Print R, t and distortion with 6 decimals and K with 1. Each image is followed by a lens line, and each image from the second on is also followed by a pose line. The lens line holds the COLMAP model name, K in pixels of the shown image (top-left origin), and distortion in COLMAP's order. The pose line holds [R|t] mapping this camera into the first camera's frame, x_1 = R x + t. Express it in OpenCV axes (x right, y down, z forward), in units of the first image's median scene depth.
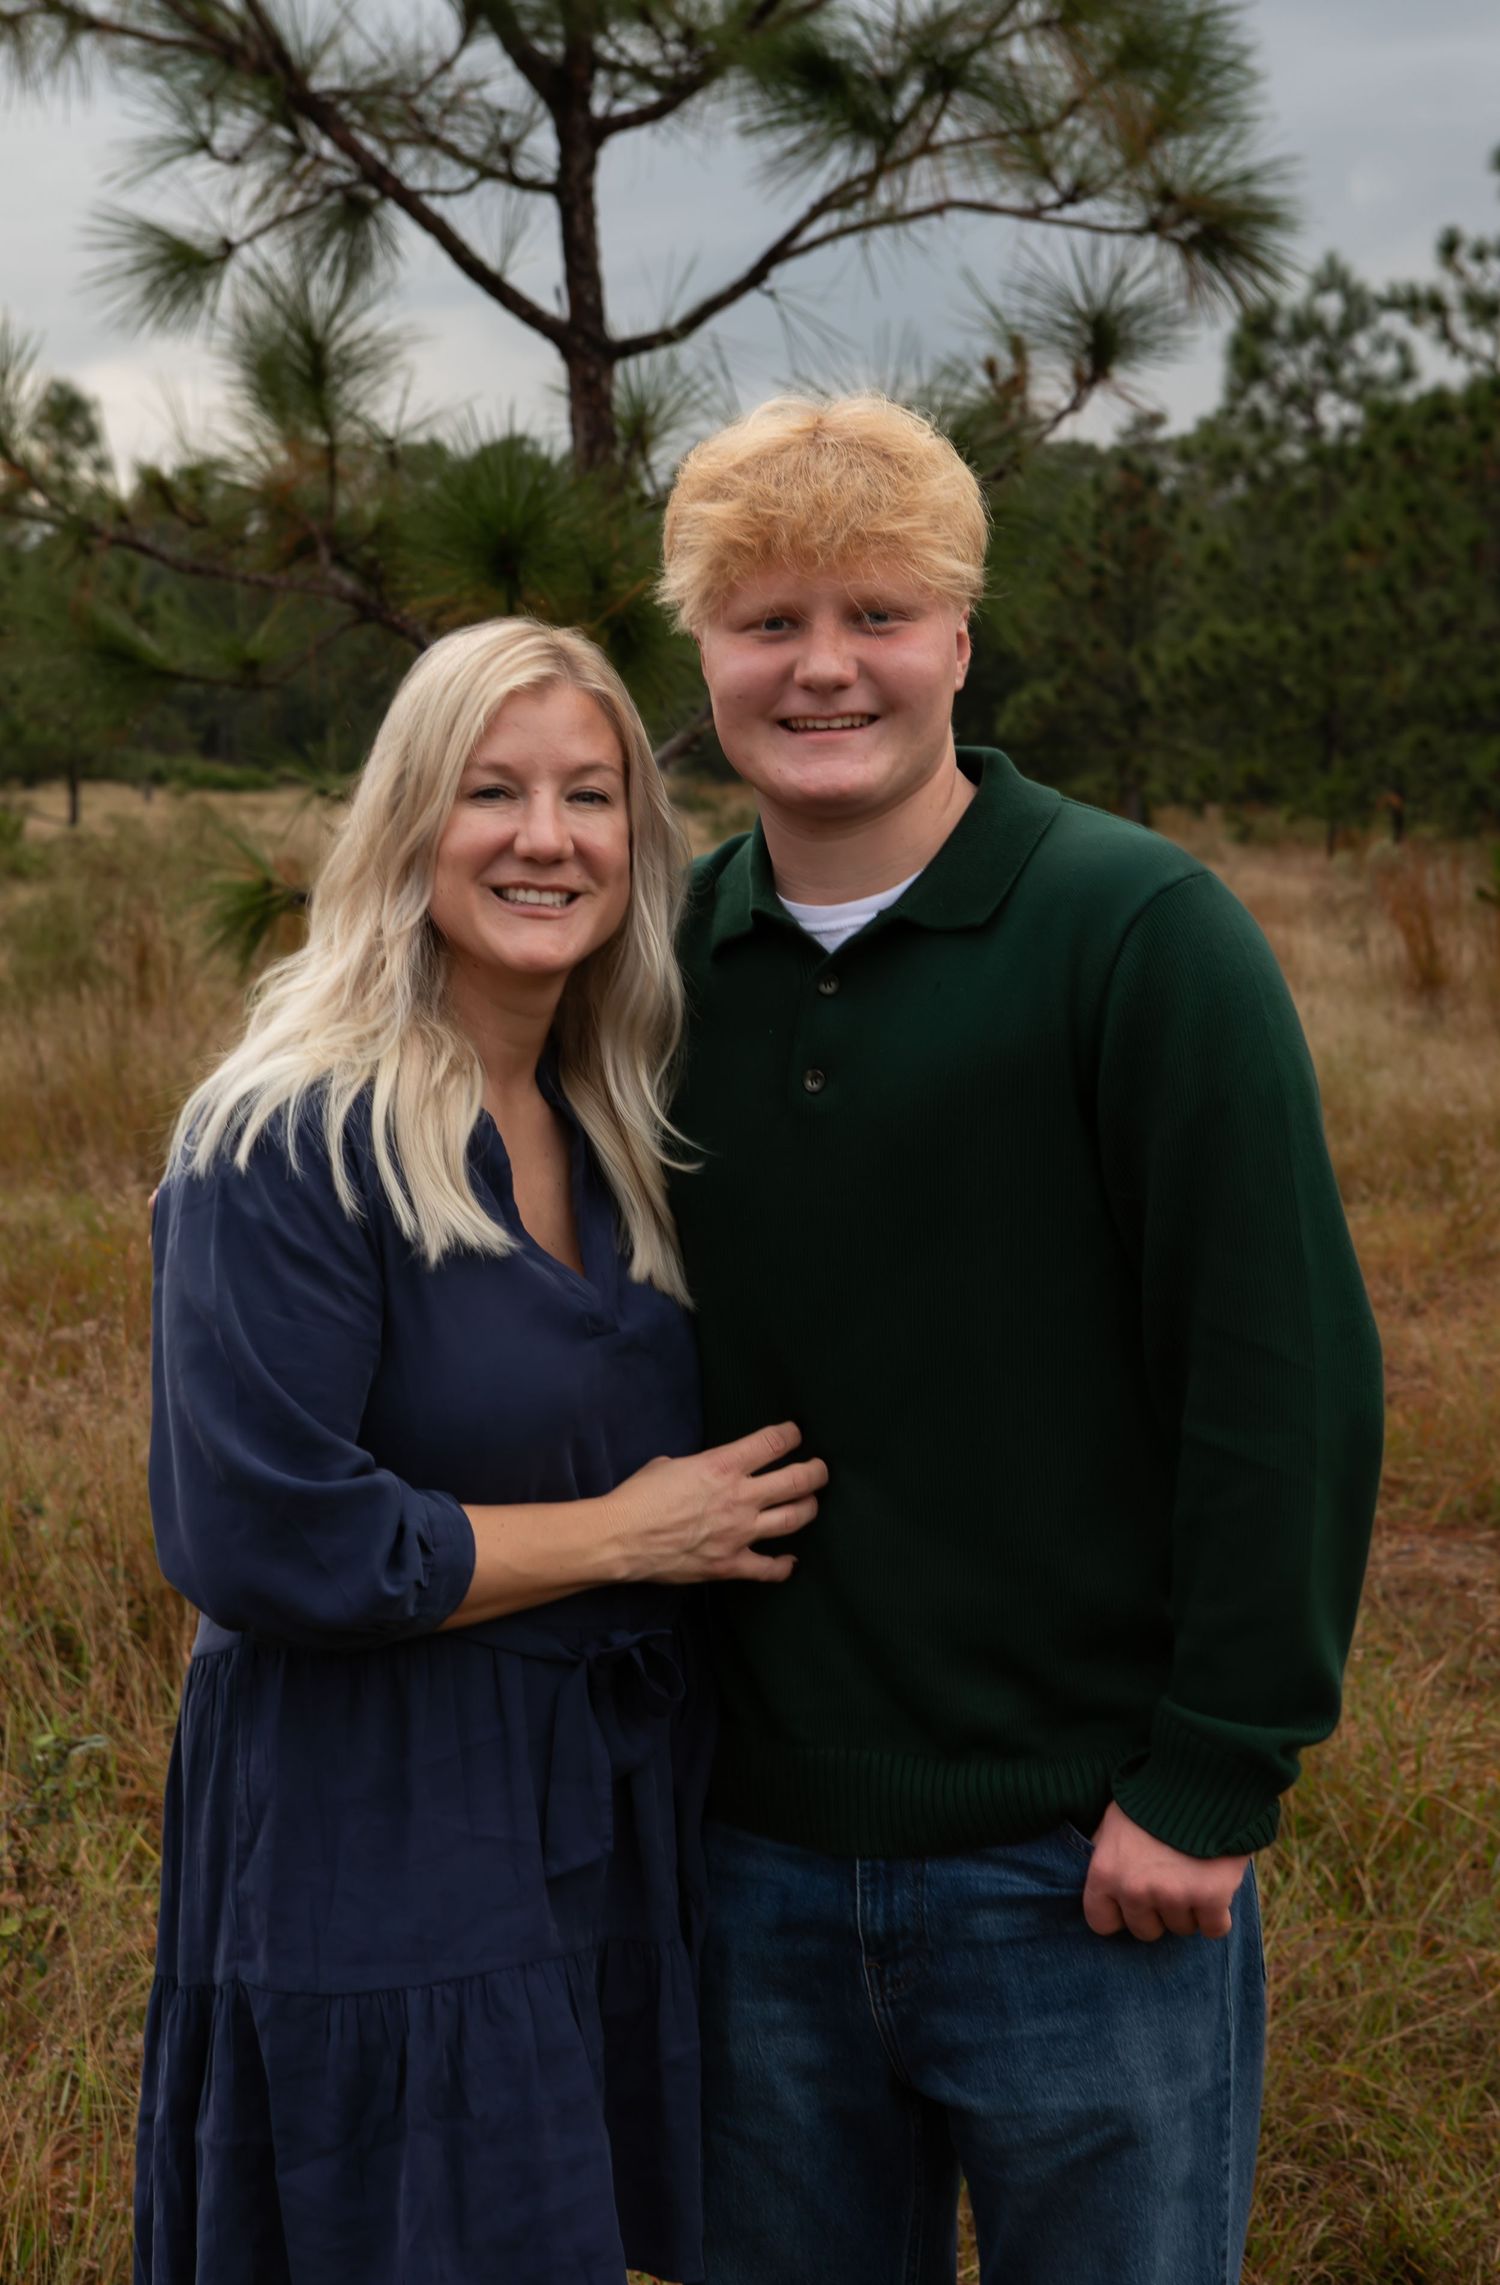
lens RADIAL K [[4200.5, 0, 785.6], [0, 4200.5, 1076.0], [0, 0, 1]] dist [0.106837, 0.058882]
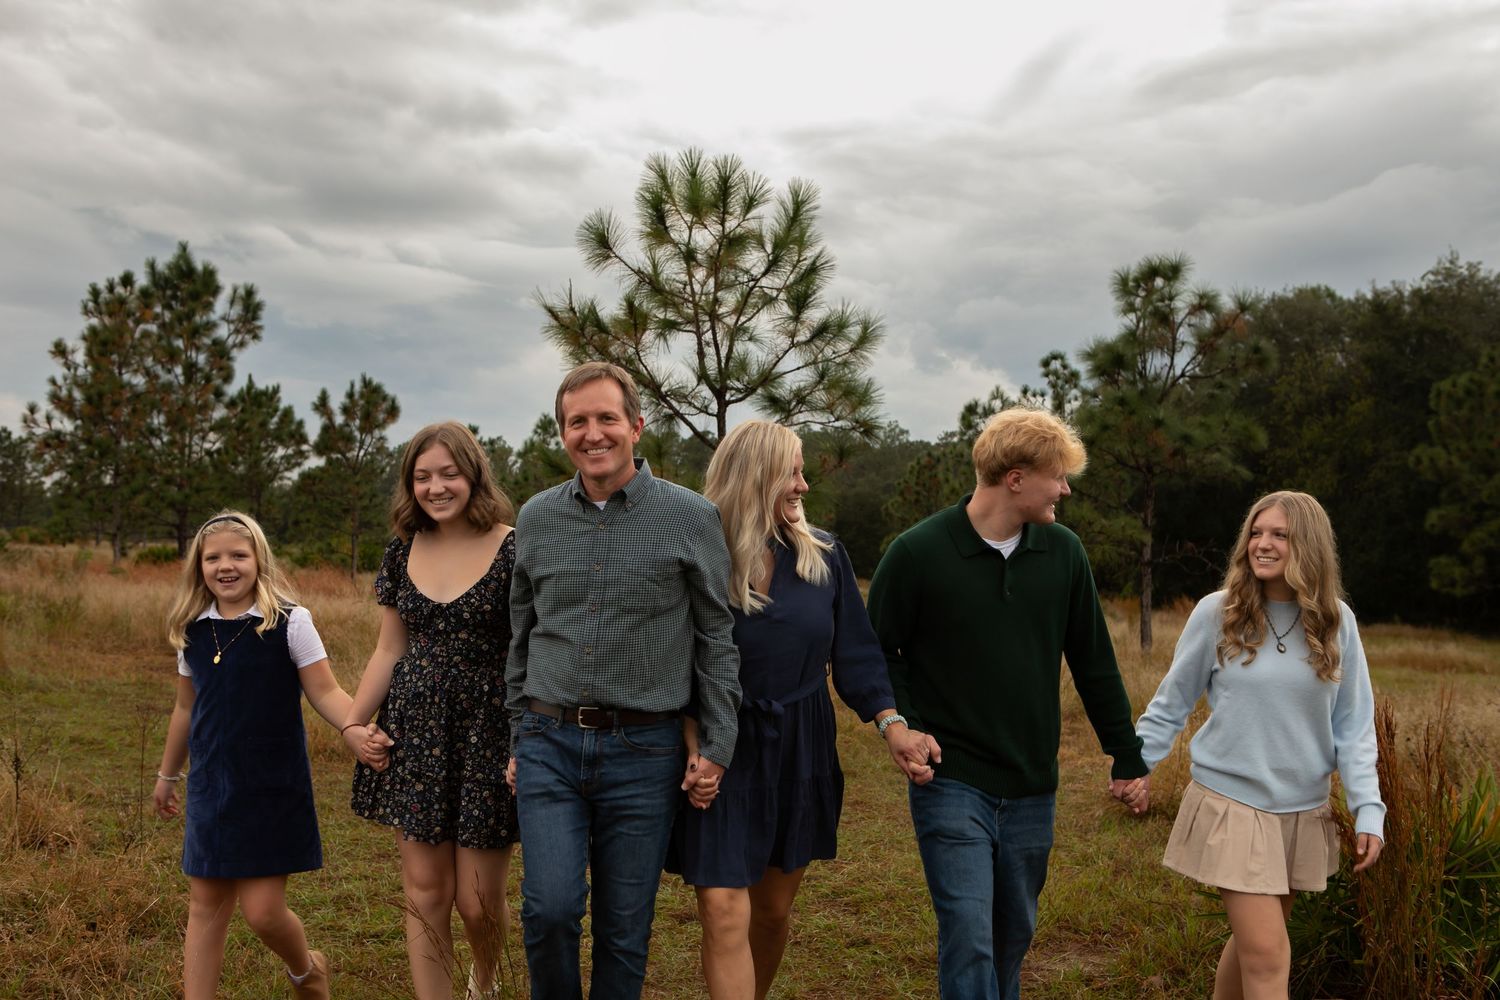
lens RADIAL K [[1874.6, 0, 750.0], [0, 1874.6, 500.0], [0, 0, 1]] dist [-0.037641, -0.018327]
pose [[0.998563, 0.037608, -0.038185, 0.056863], [-0.041518, 0.993353, -0.107362, 0.083771], [0.033893, 0.108793, 0.993486, -0.912384]]
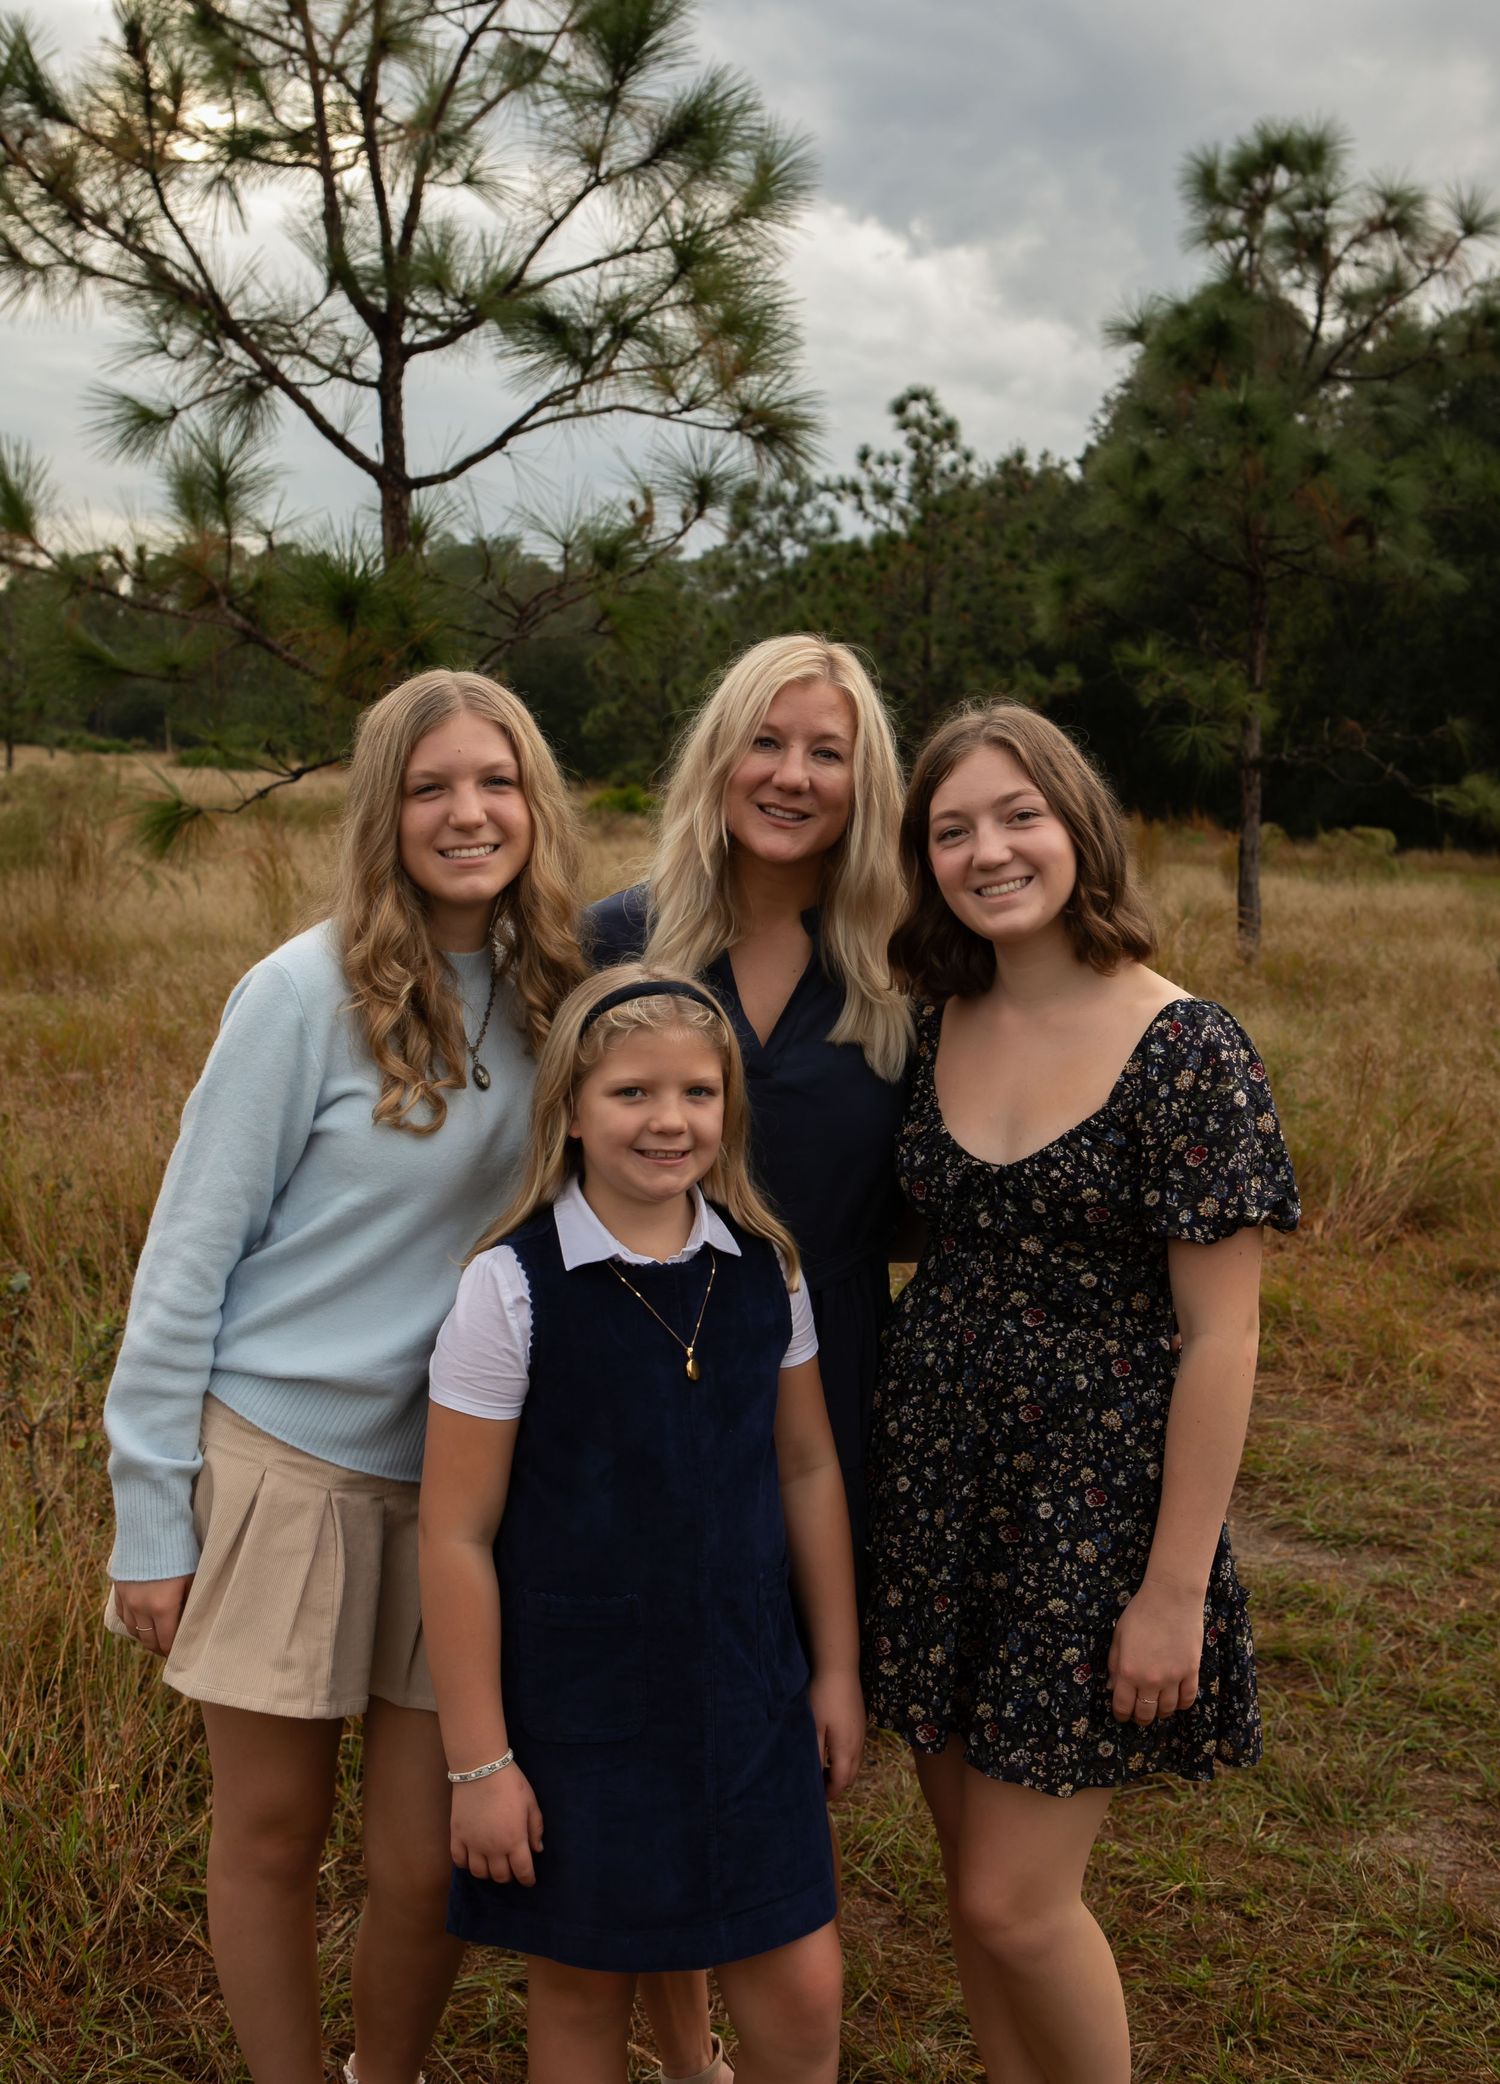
lens RADIAL K [[2546.6, 0, 804.0], [0, 2546.6, 845.7], [0, 0, 1]] dist [-0.065058, 0.104347]
pose [[0.989191, 0.028707, 0.143796, -0.026753], [-0.023133, 0.998920, -0.040287, 0.004285], [-0.144797, 0.036525, 0.988787, 0.007812]]
